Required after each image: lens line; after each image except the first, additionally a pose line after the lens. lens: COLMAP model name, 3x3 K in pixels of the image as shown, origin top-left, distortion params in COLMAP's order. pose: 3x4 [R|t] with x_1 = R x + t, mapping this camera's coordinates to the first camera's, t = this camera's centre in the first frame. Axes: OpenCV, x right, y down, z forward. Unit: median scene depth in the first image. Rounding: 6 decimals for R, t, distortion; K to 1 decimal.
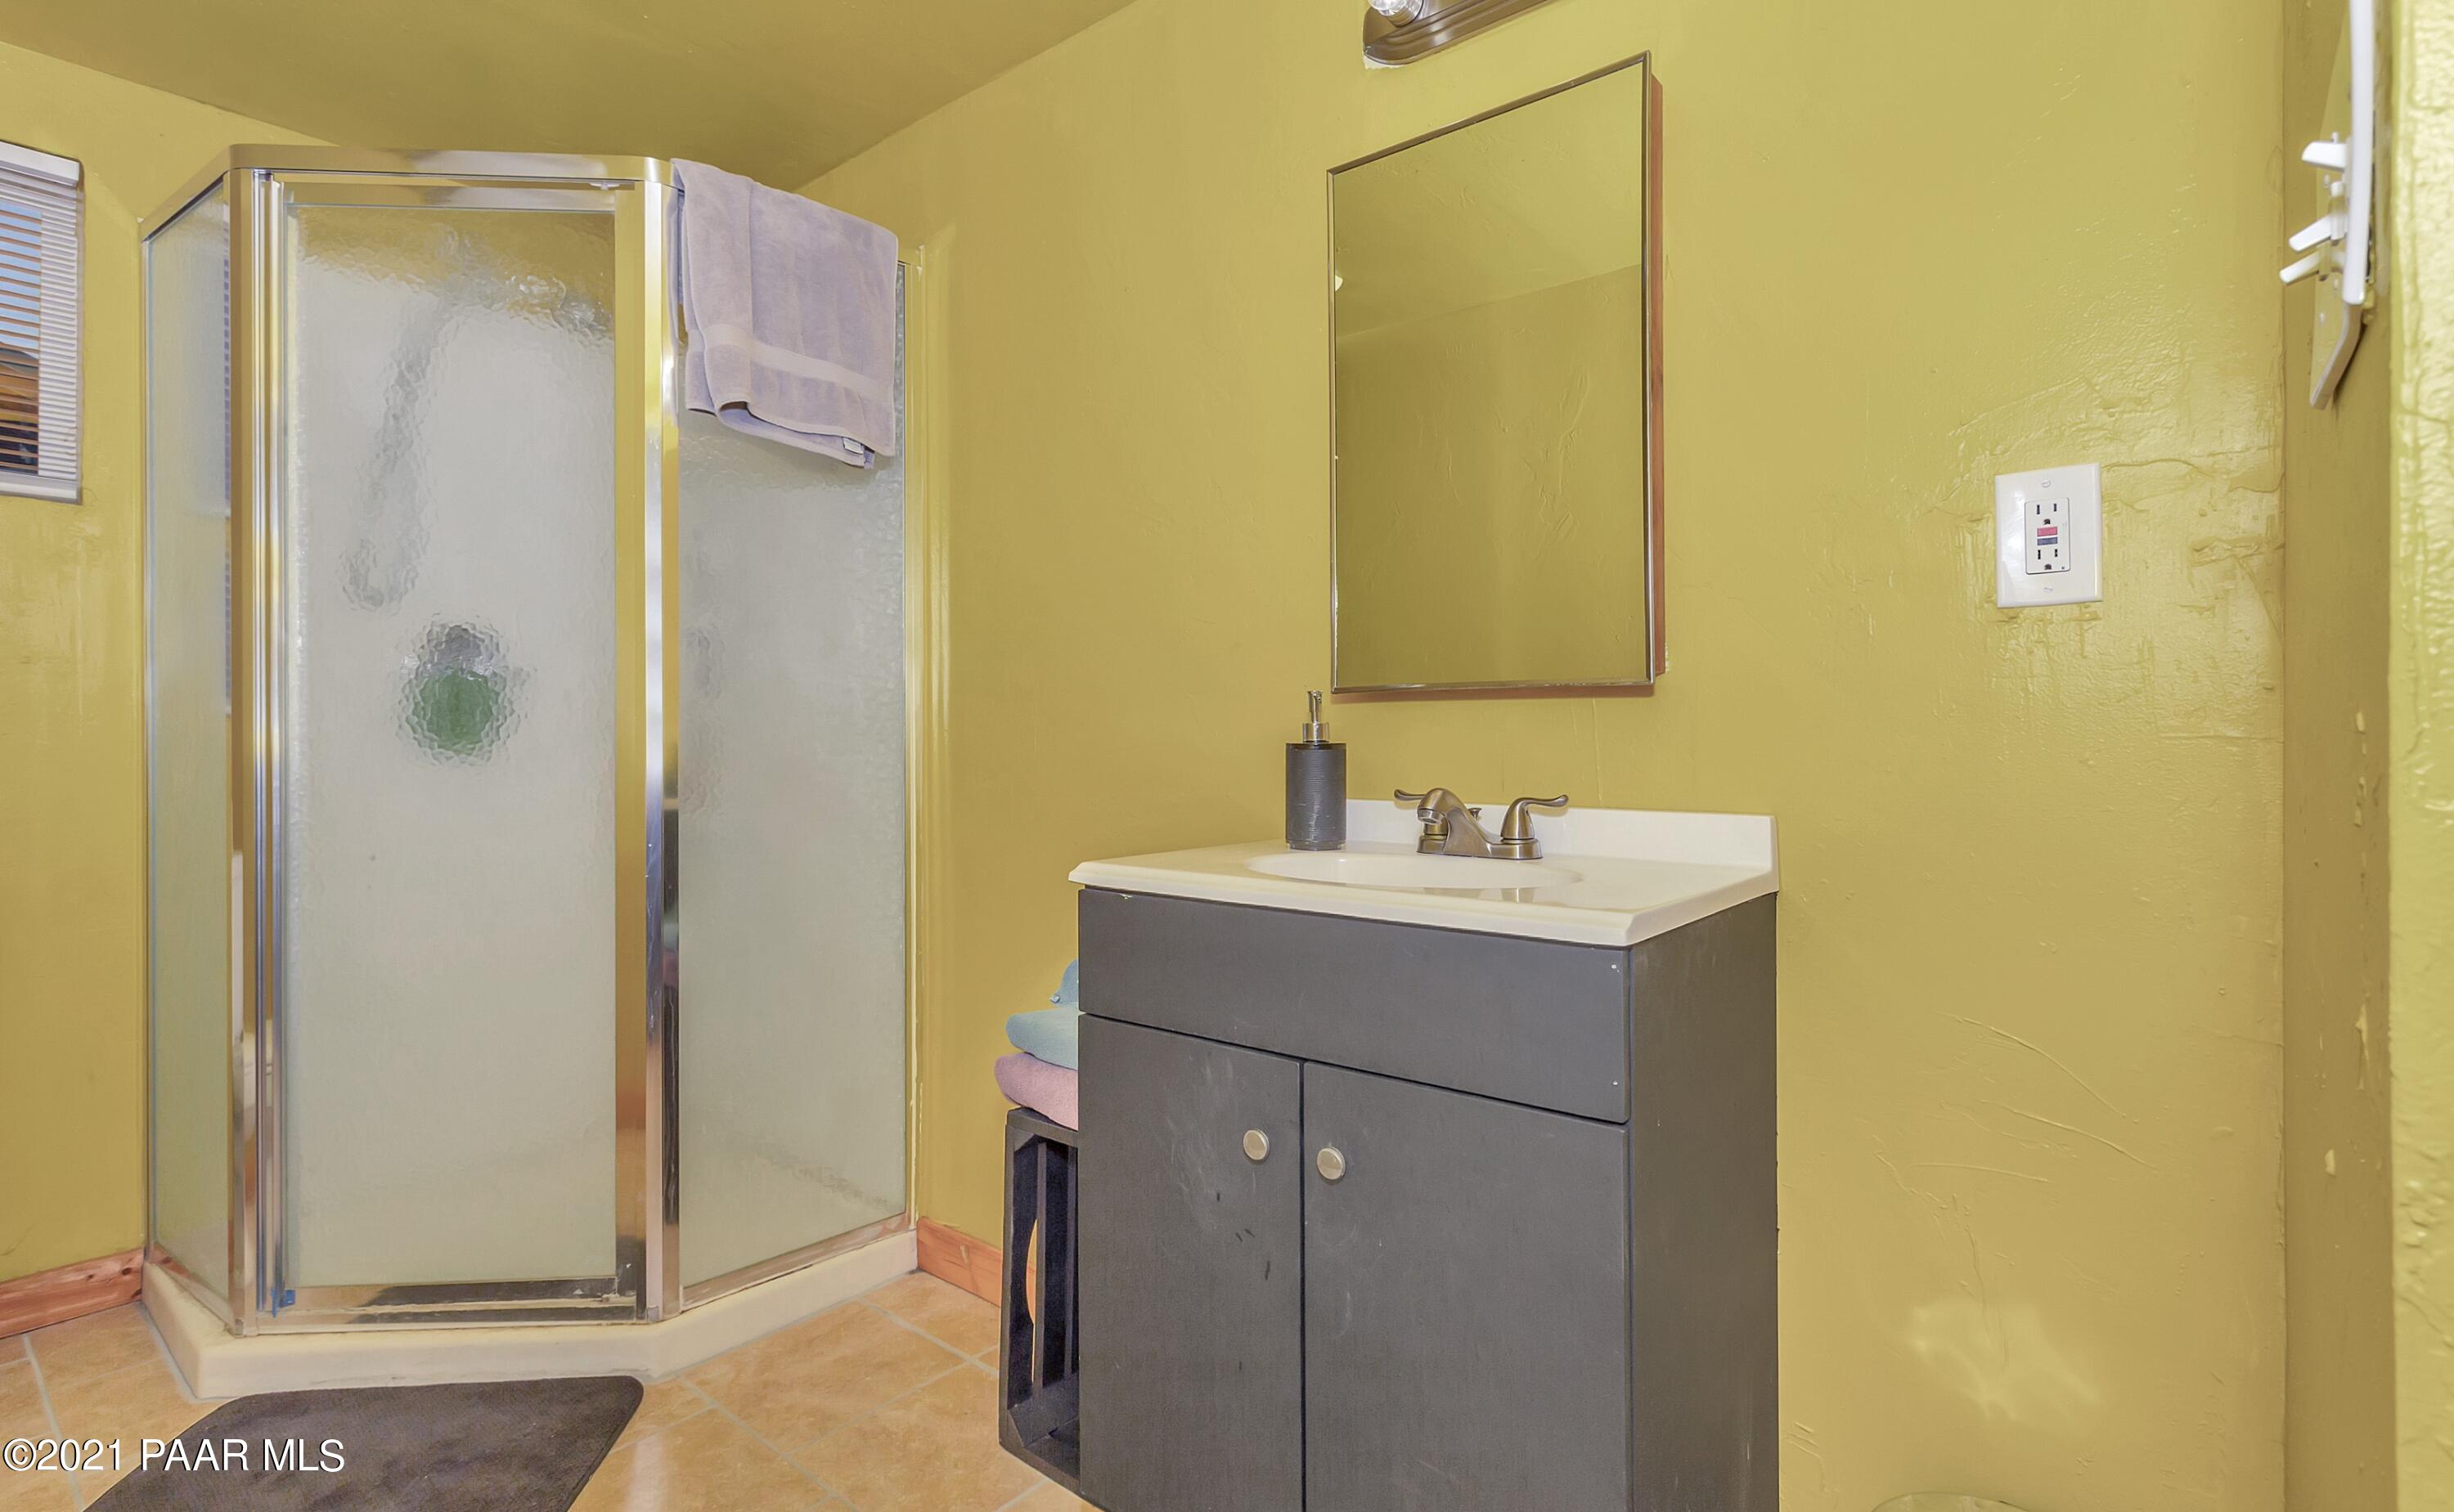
lens RADIAL K [[1159.7, 0, 1227.1], [0, 1159.7, 720.3], [0, 0, 1]] dist [0.002774, -0.000795]
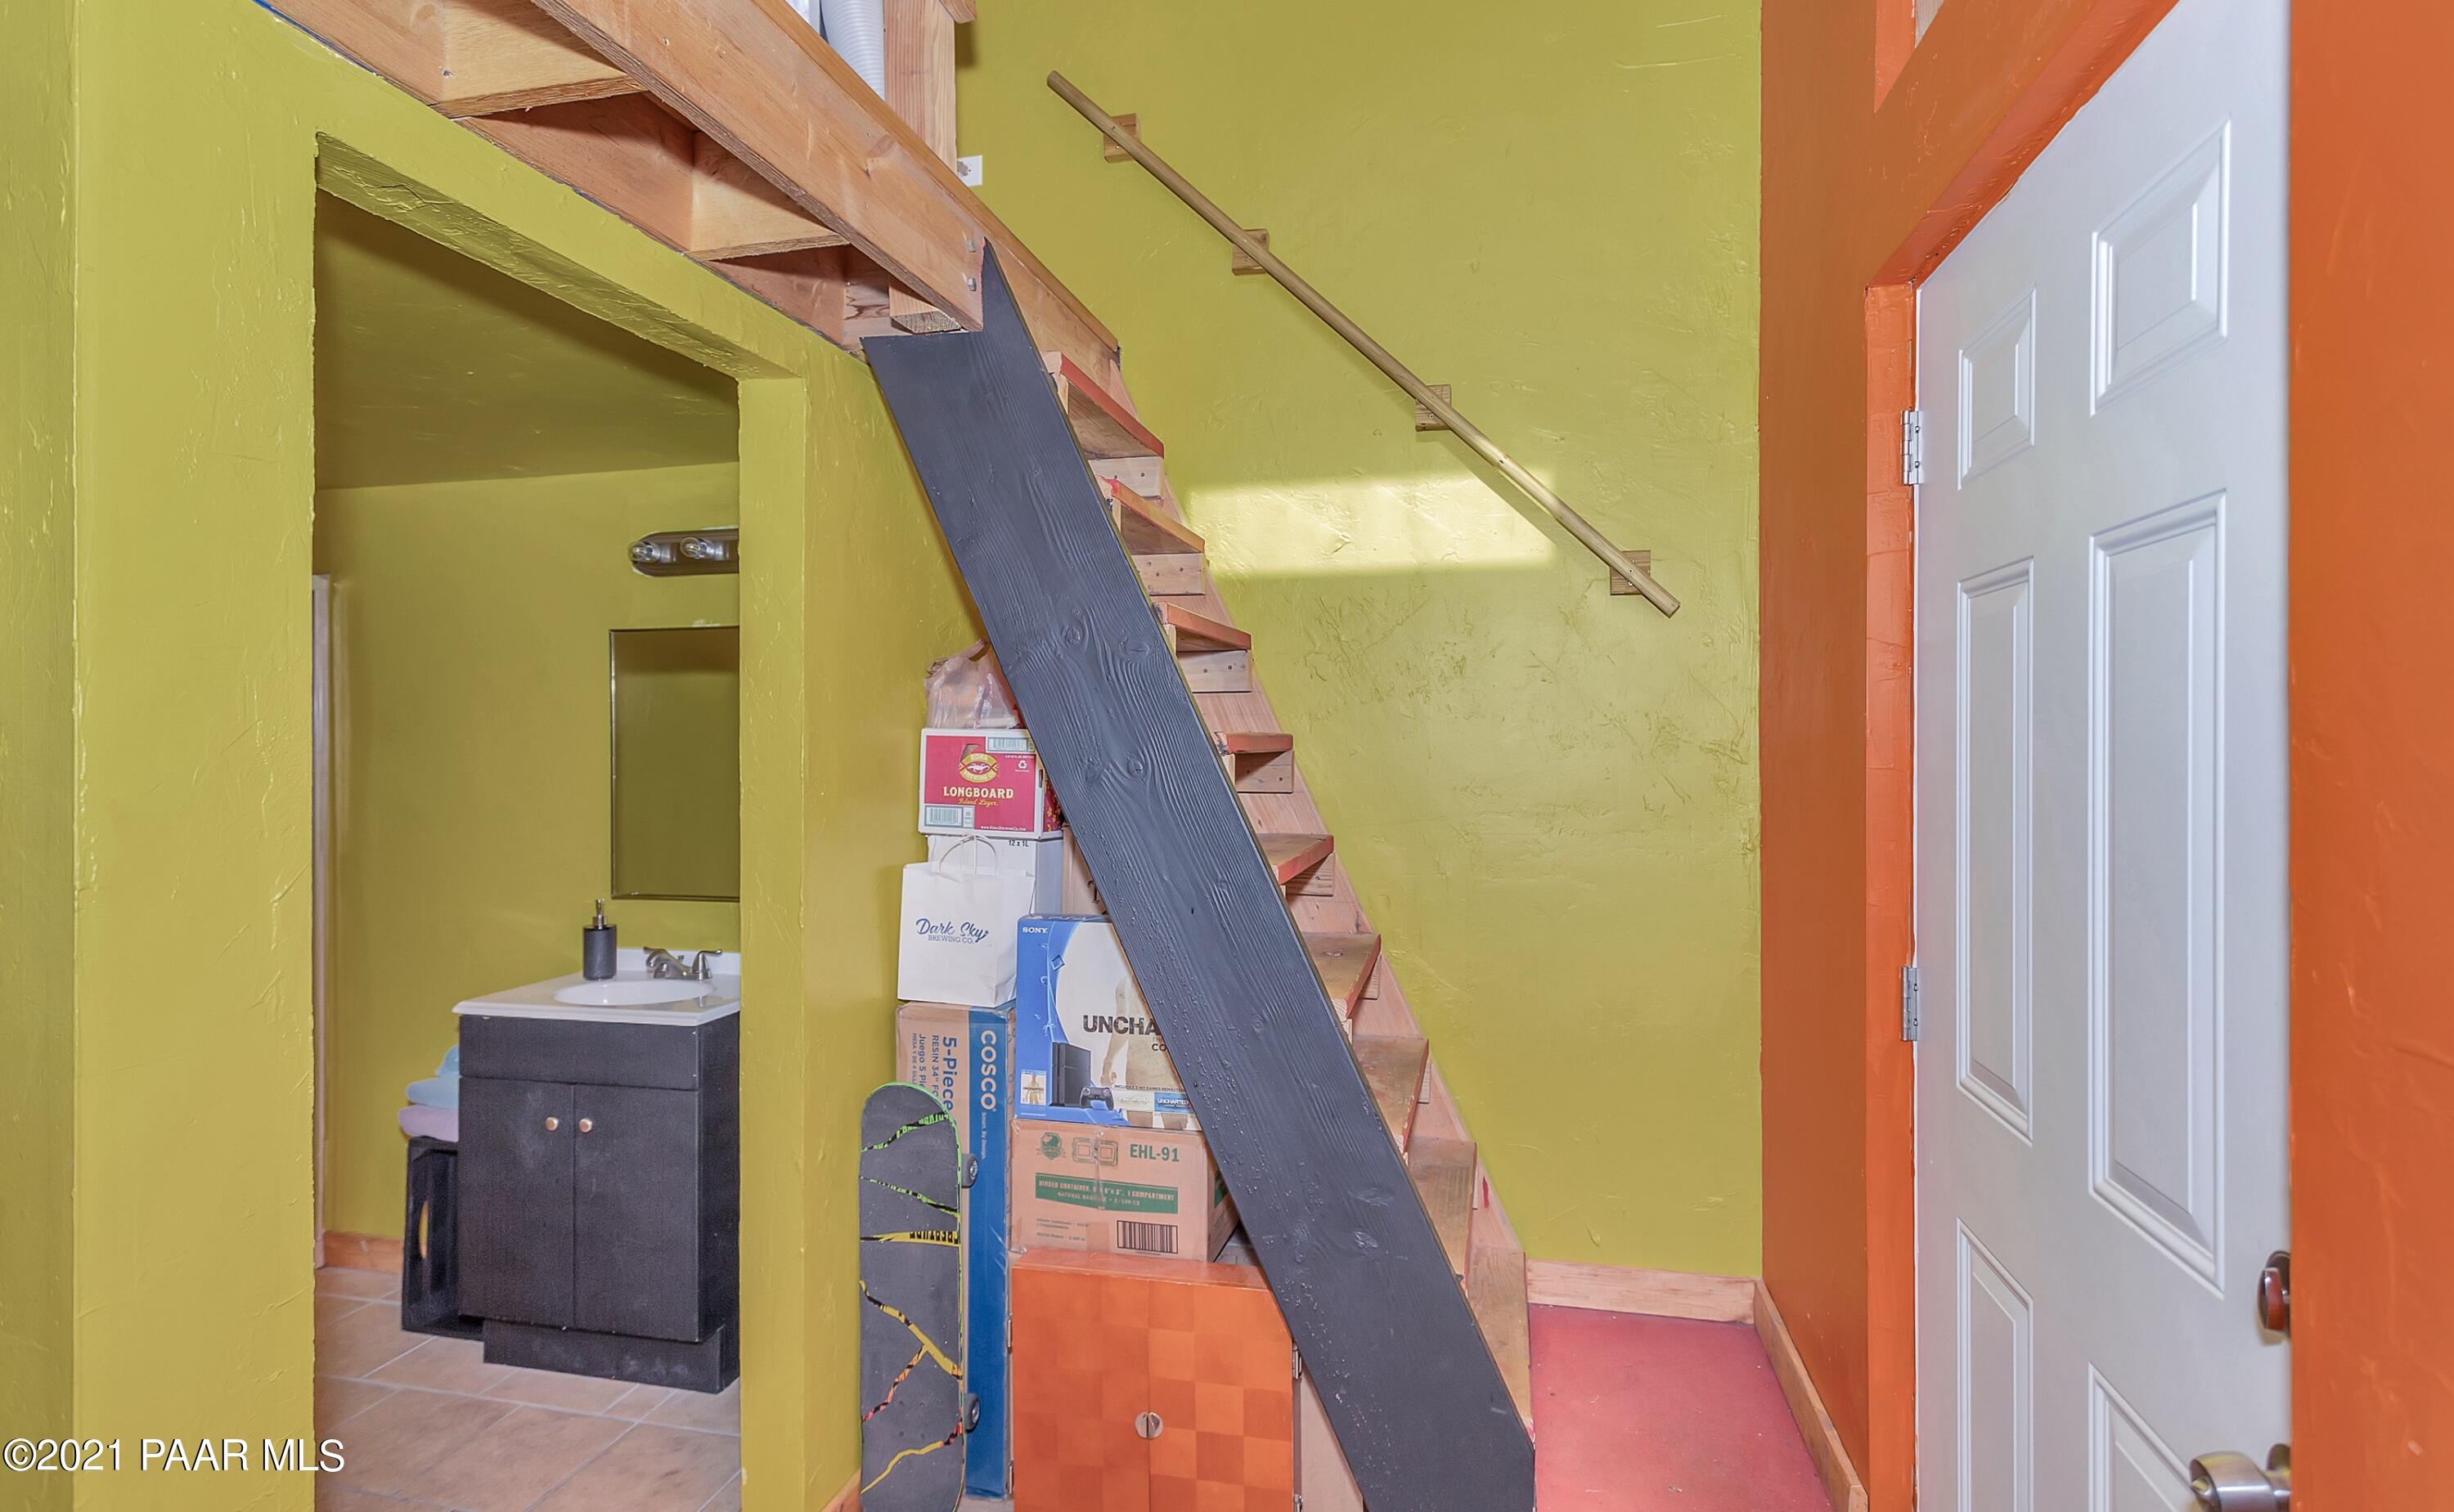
lens RADIAL K [[1159.7, 0, 1227.1], [0, 1159.7, 720.3], [0, 0, 1]] dist [0.002774, -0.000795]
pose [[0.895735, 0.006423, 0.444541, 0.152947], [-0.003528, 0.999967, -0.007339, -0.326502], [-0.444574, 0.005006, 0.895728, -1.289424]]
